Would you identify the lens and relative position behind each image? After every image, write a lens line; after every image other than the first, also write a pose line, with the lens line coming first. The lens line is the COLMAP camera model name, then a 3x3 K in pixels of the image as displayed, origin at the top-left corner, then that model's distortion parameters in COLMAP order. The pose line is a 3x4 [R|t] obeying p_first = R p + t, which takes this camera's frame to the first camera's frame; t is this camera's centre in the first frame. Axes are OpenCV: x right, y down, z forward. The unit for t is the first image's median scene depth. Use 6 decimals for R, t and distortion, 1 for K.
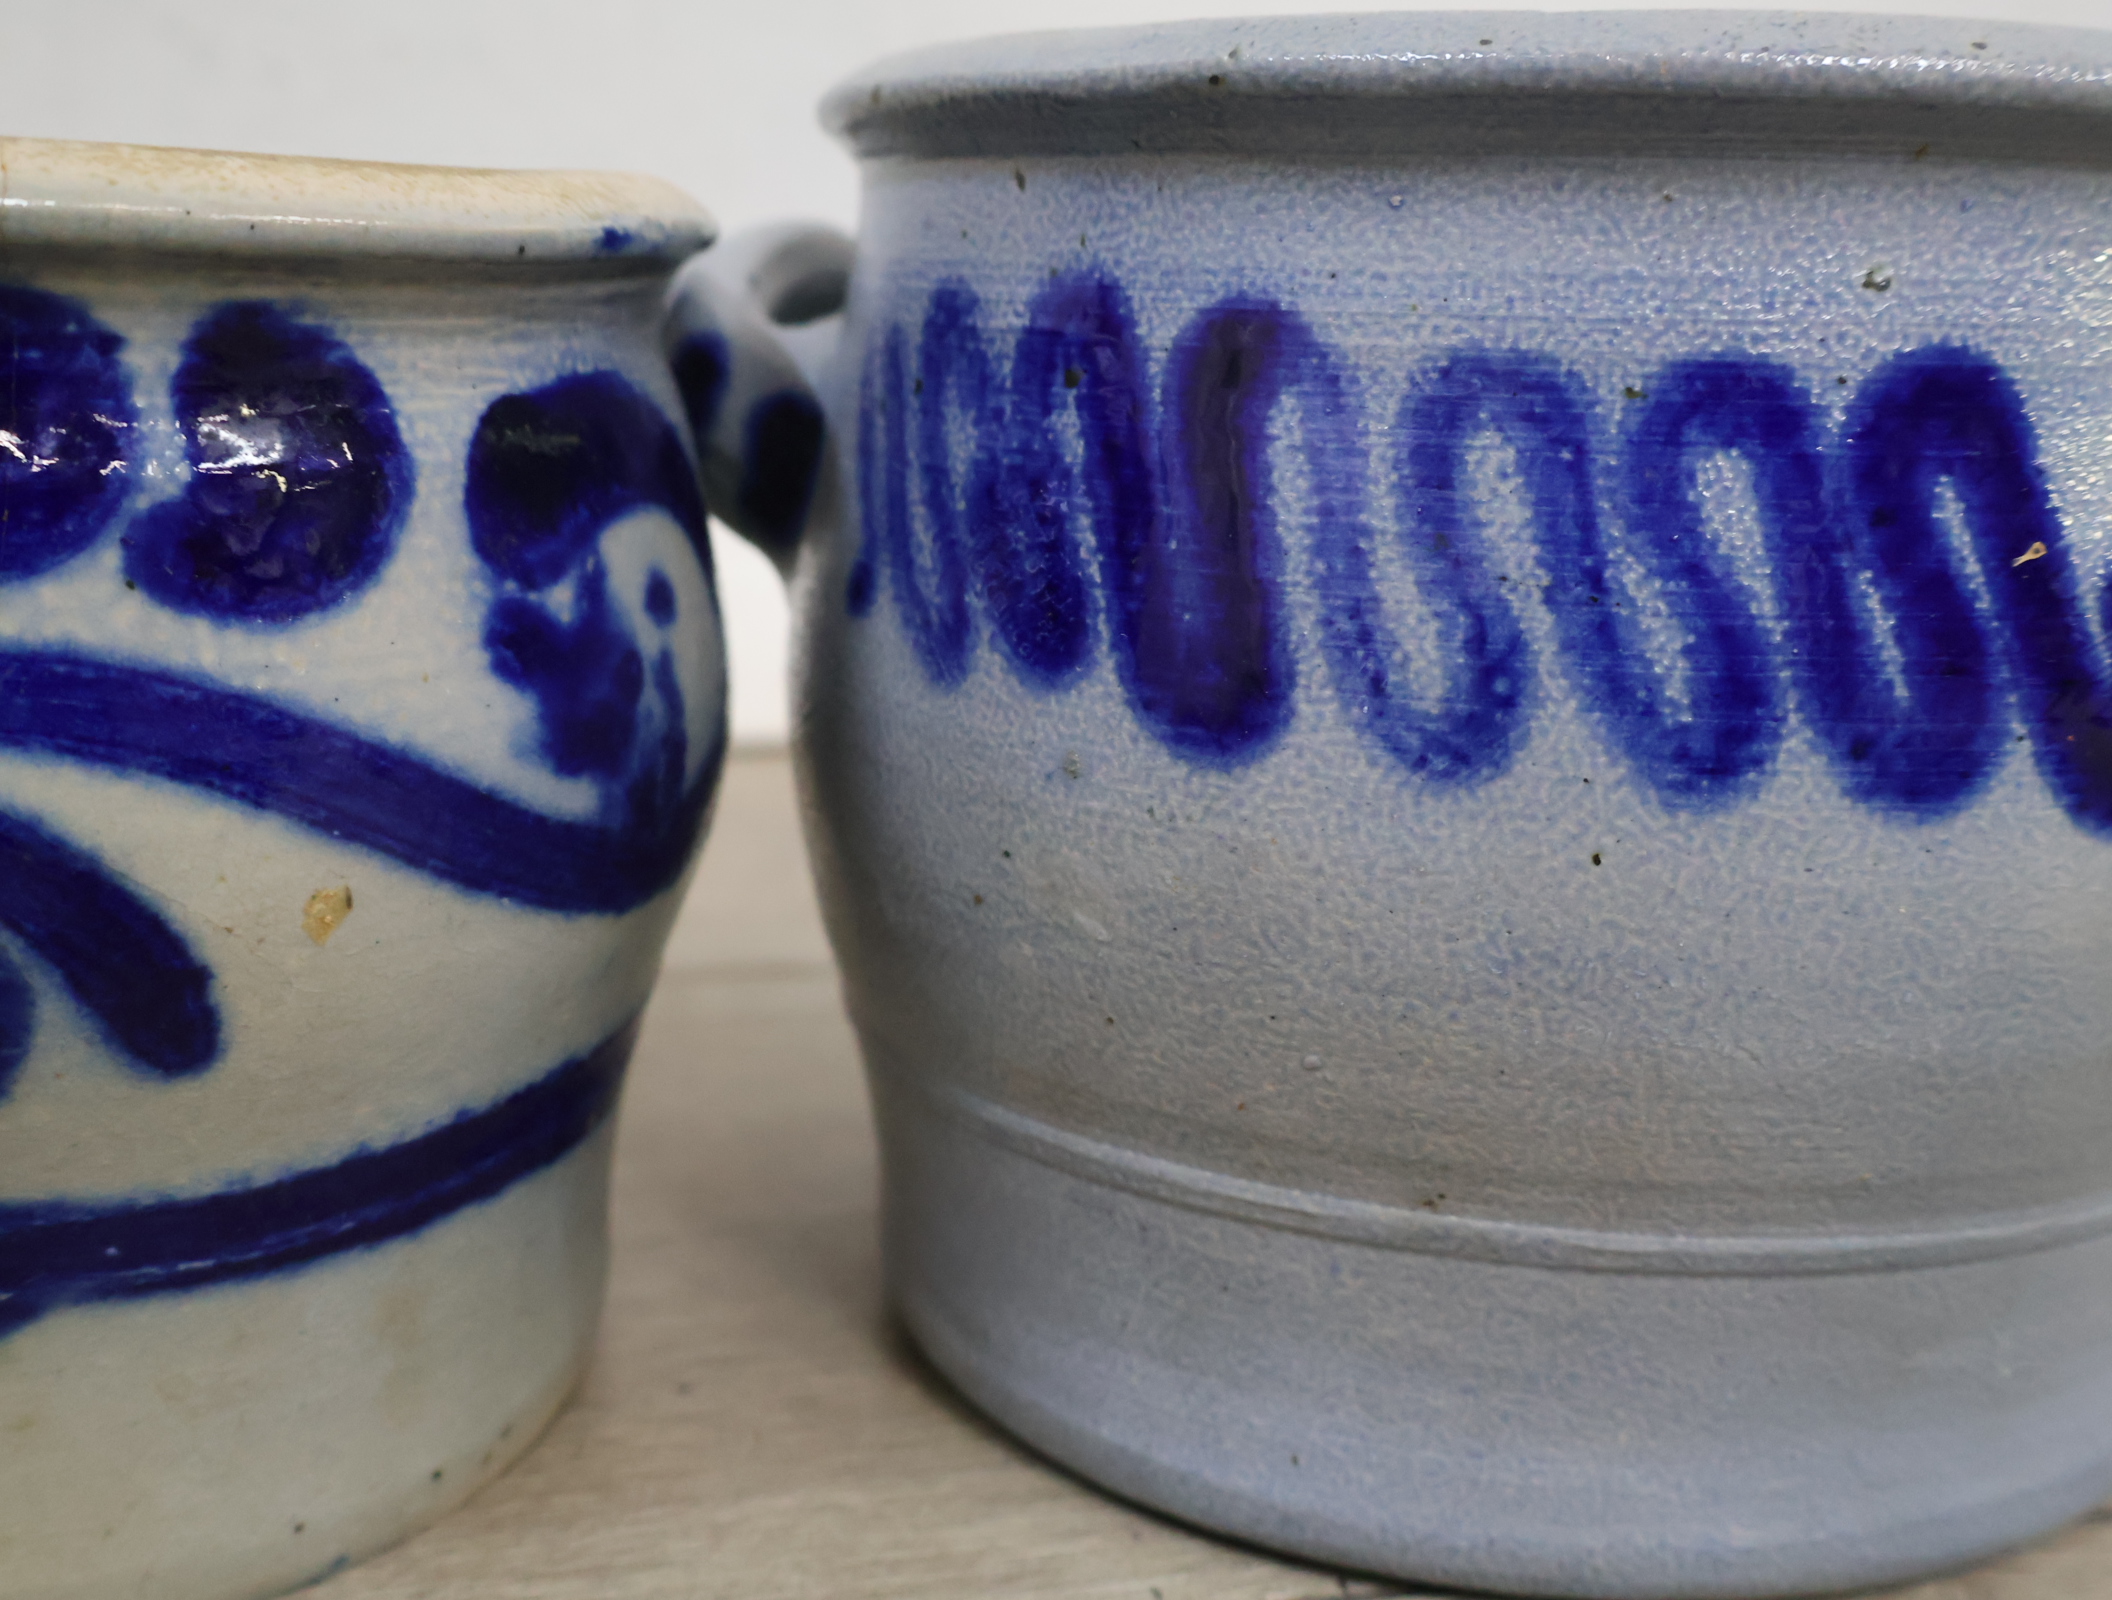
lens RADIAL K [[2307.8, 0, 1055.9], [0, 2307.8, 796.1], [0, 0, 1]] dist [0.009575, 0.000000]
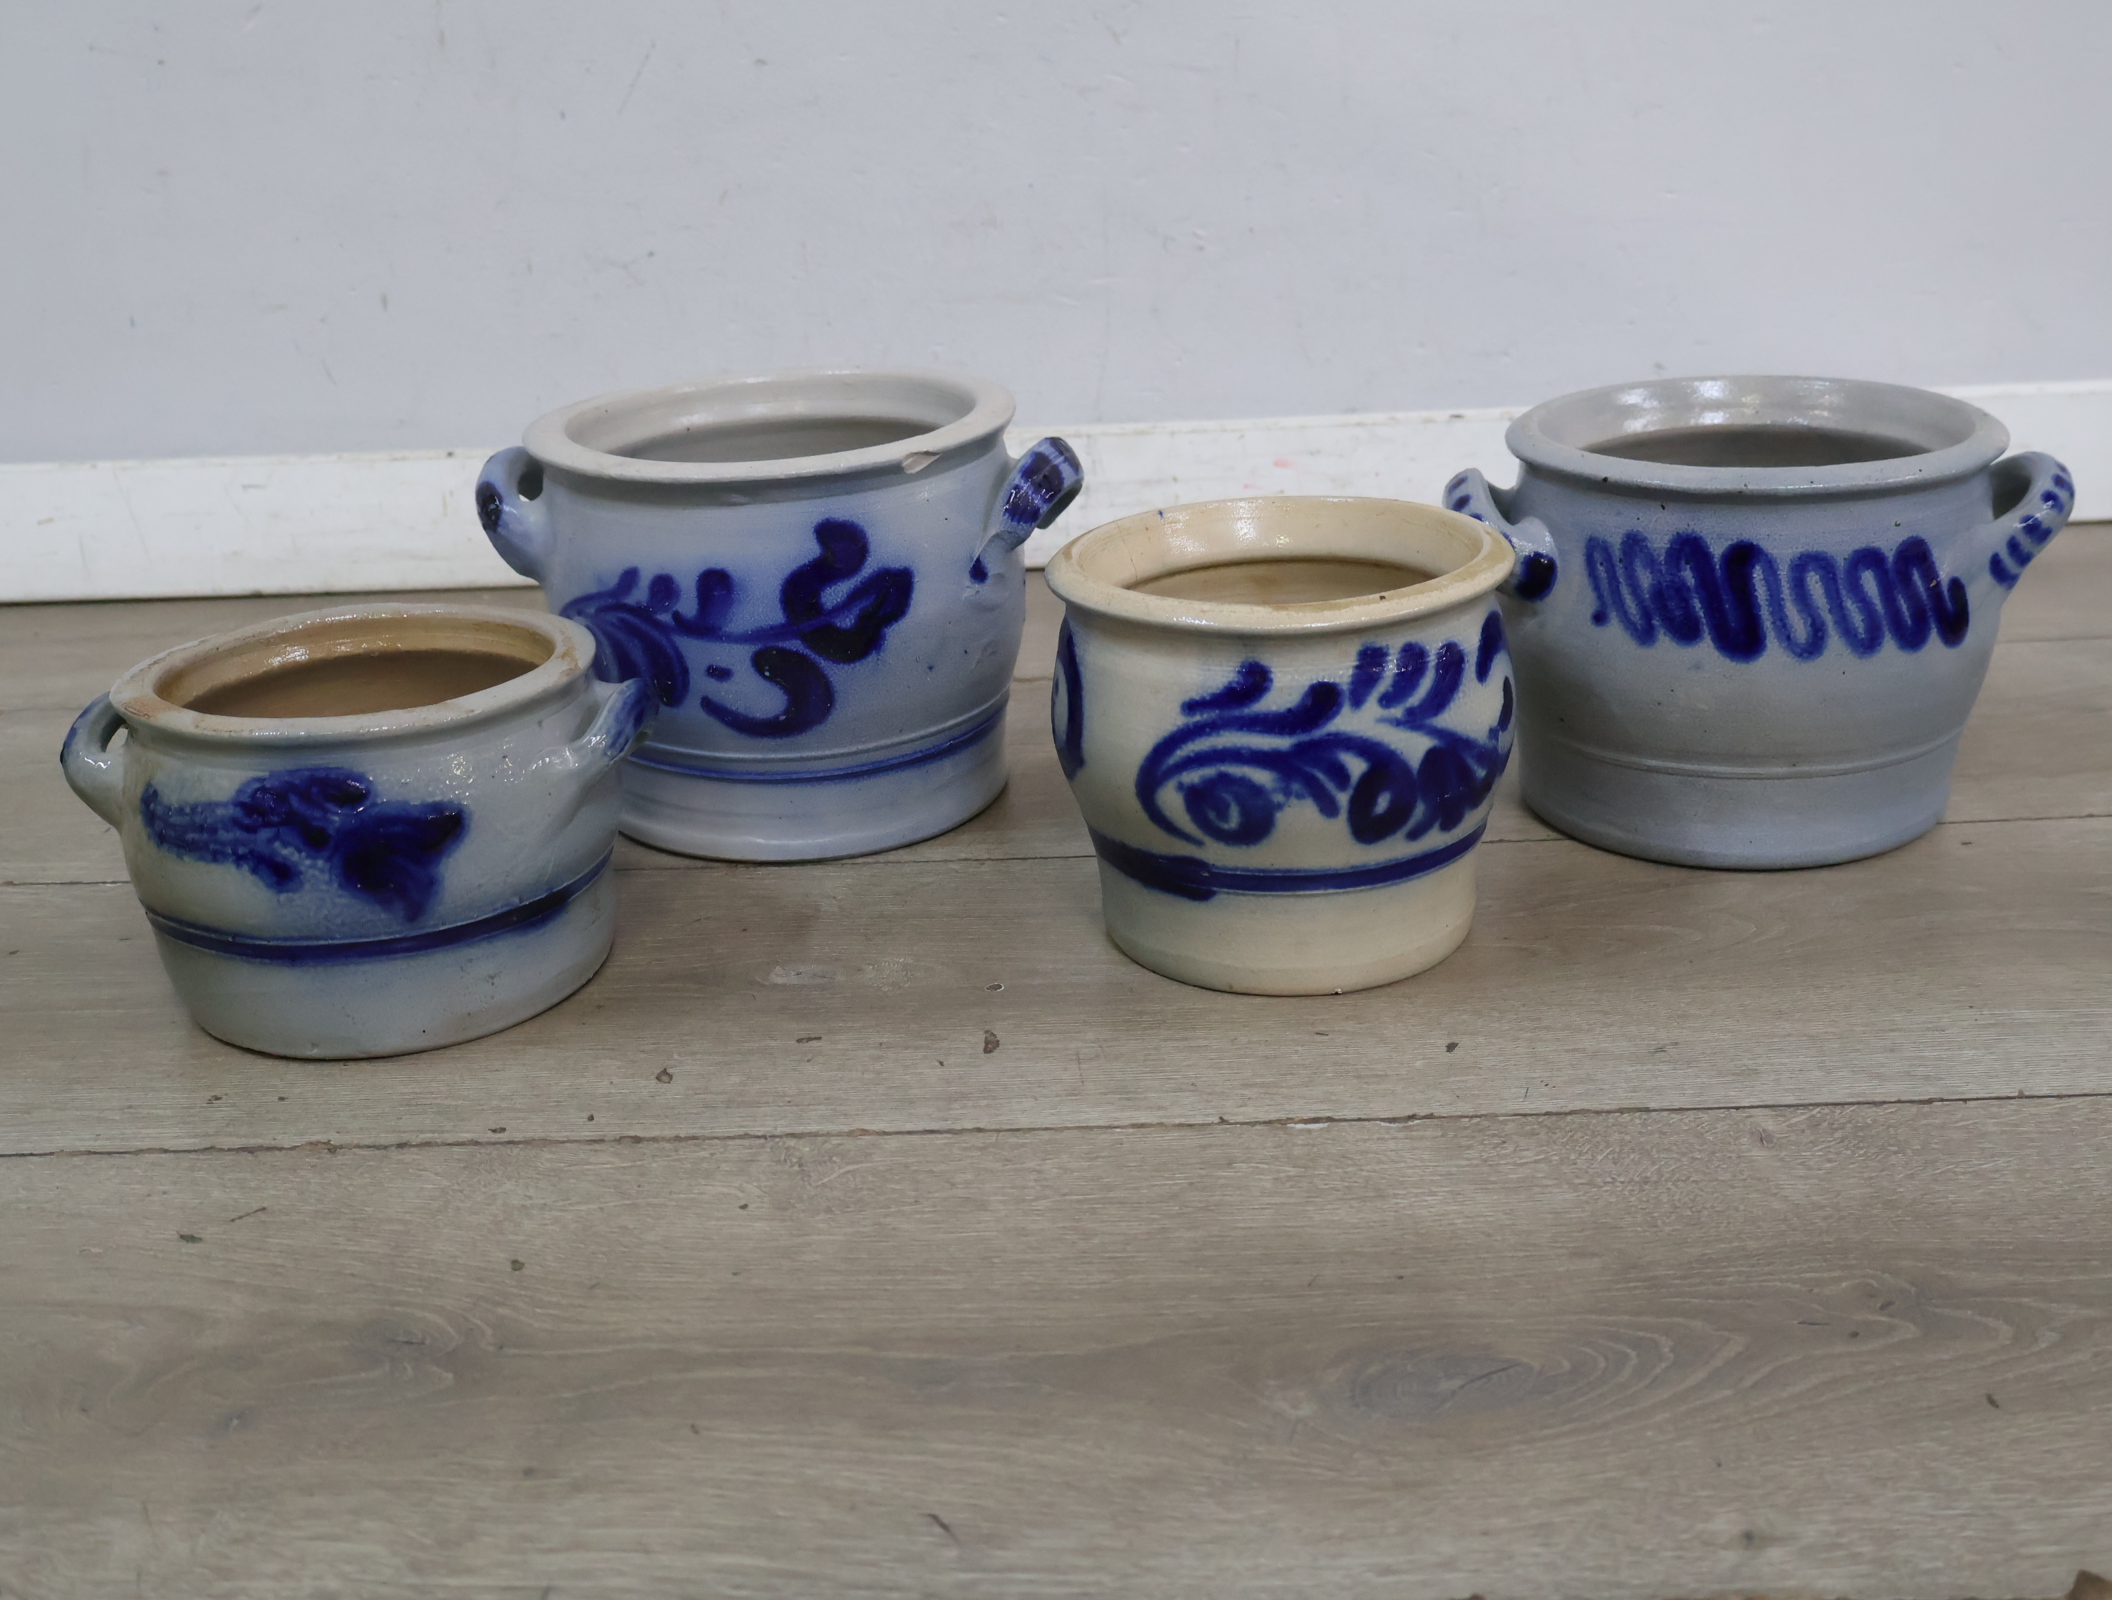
lens RADIAL K [[2307.8, 0, 1050.2], [0, 2307.8, 805.3], [0, 0, 1]] dist [0.009575, 0.000000]
pose [[0.963784, -0.163435, 0.210735, -1.882253], [0.132374, 0.979166, 0.153984, -0.521040], [-0.231511, -0.120511, 0.965339, -2.465541]]
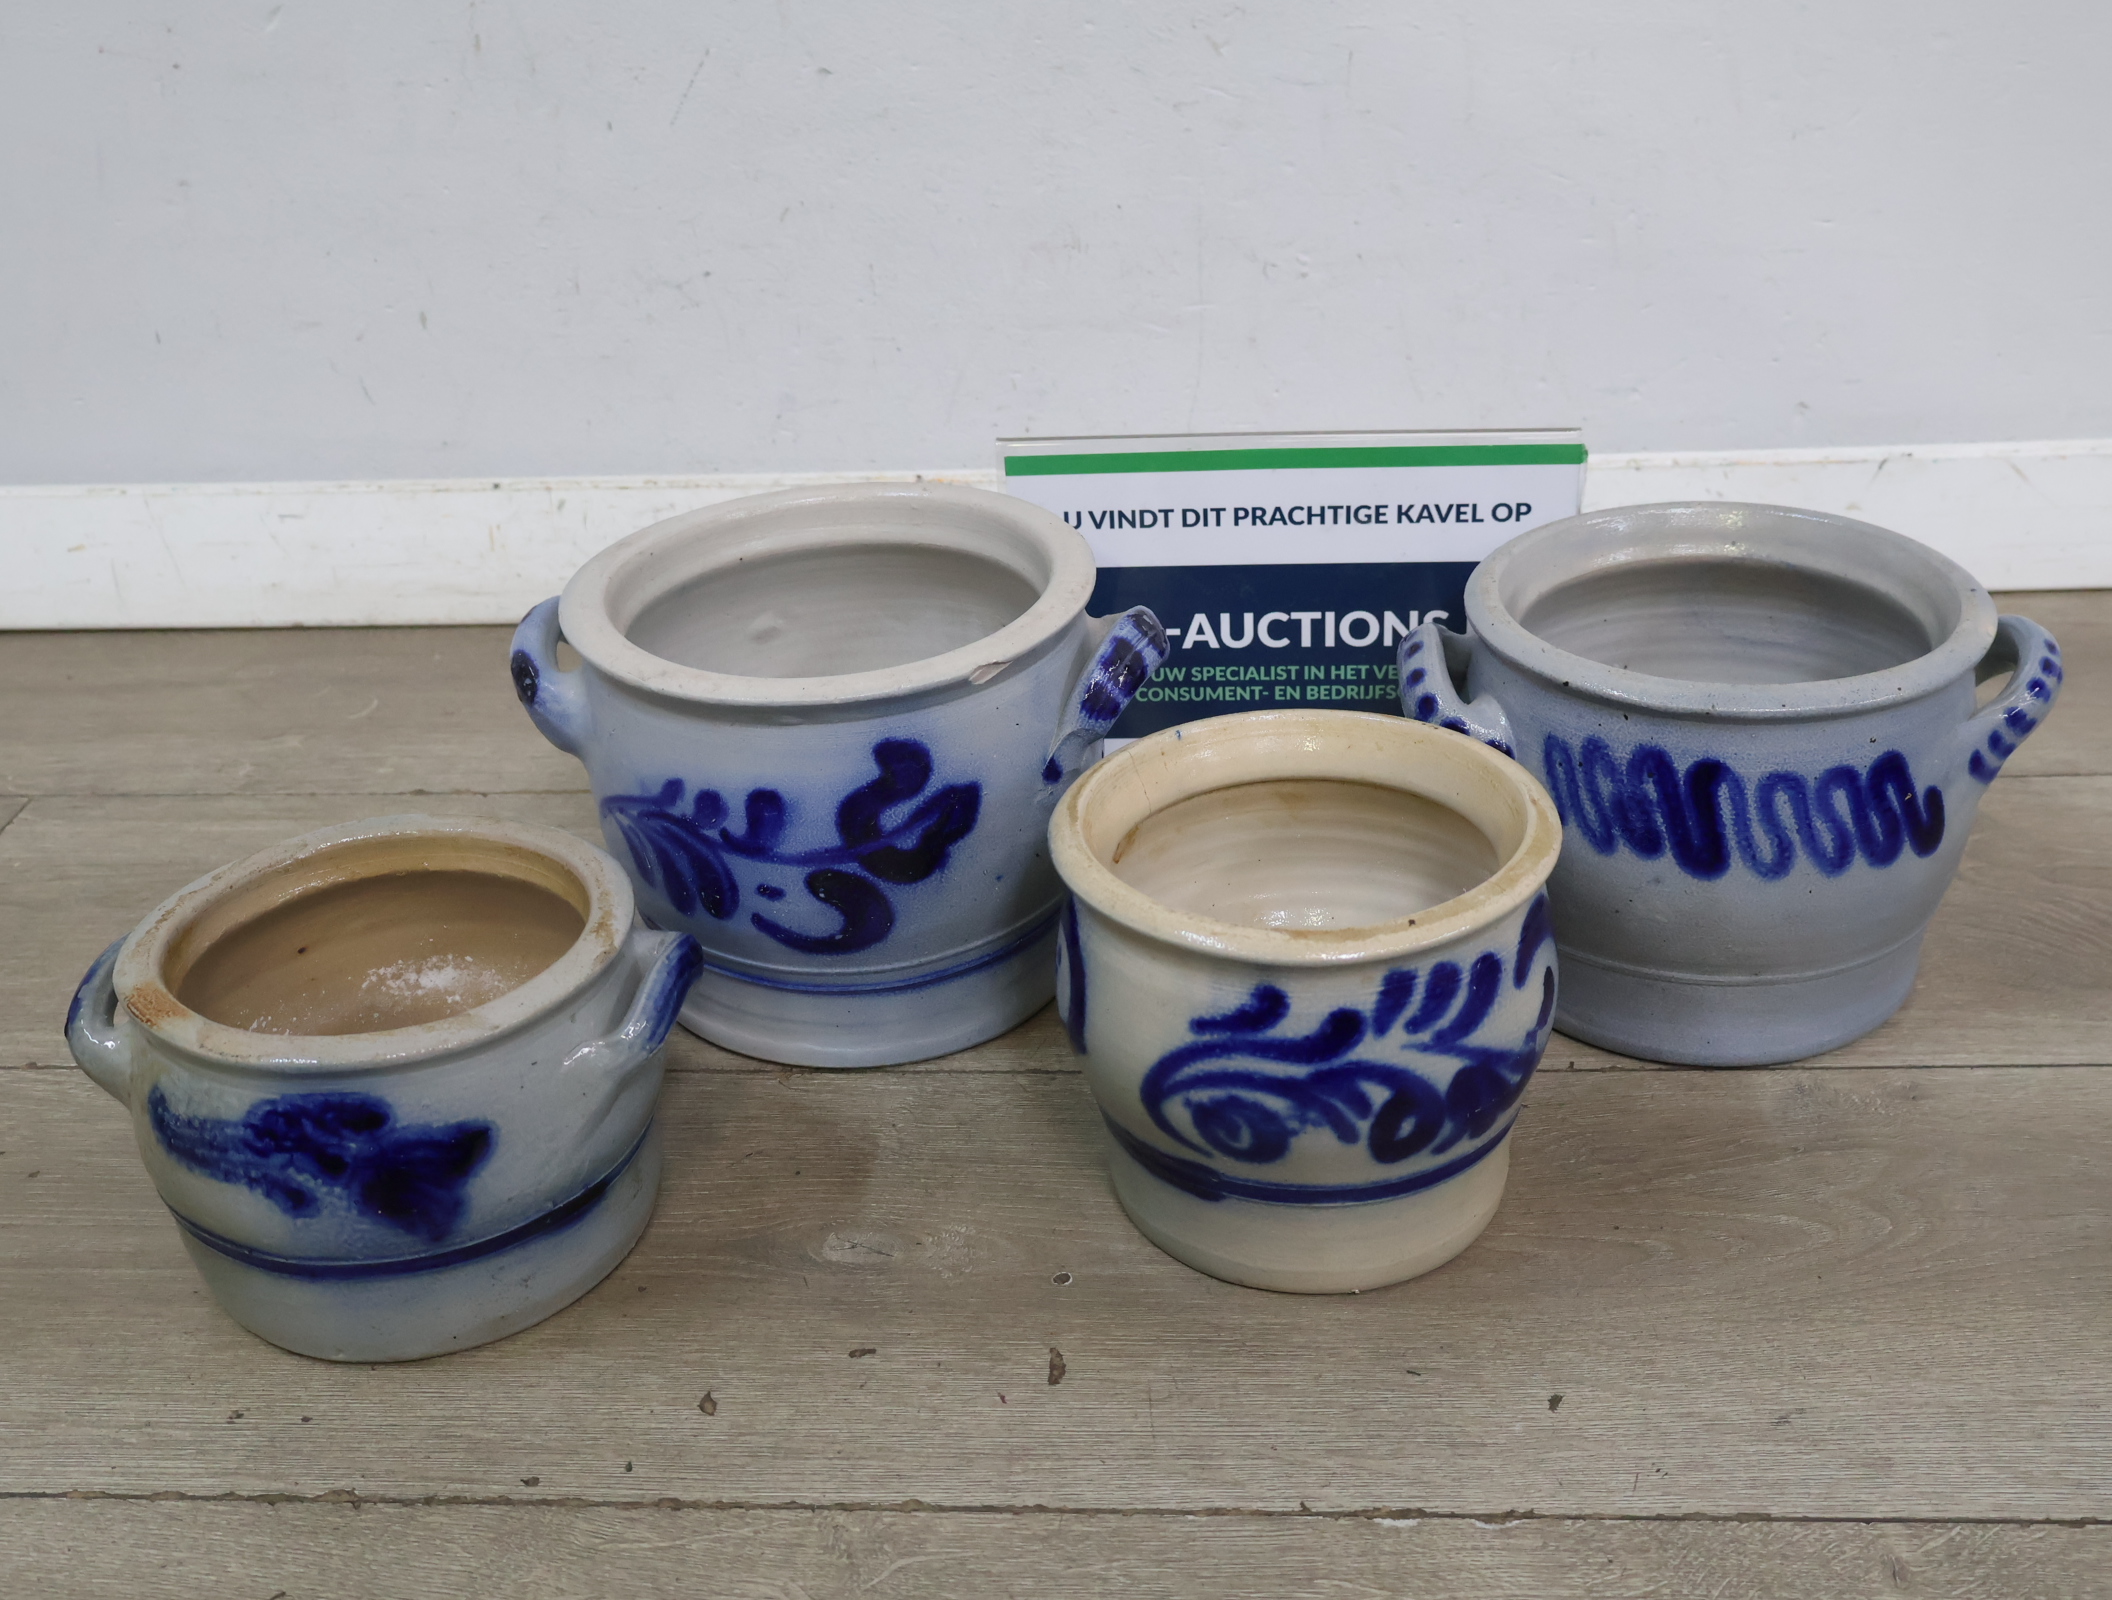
lens RADIAL K [[2307.8, 0, 1047.5], [0, 2307.8, 806.0], [0, 0, 1]] dist [0.009575, 0.000000]
pose [[0.973029, -0.172564, 0.153091, -1.660993], [0.126756, 0.954429, 0.270183, -1.297879], [-0.192739, -0.243491, 0.950560, -2.006978]]
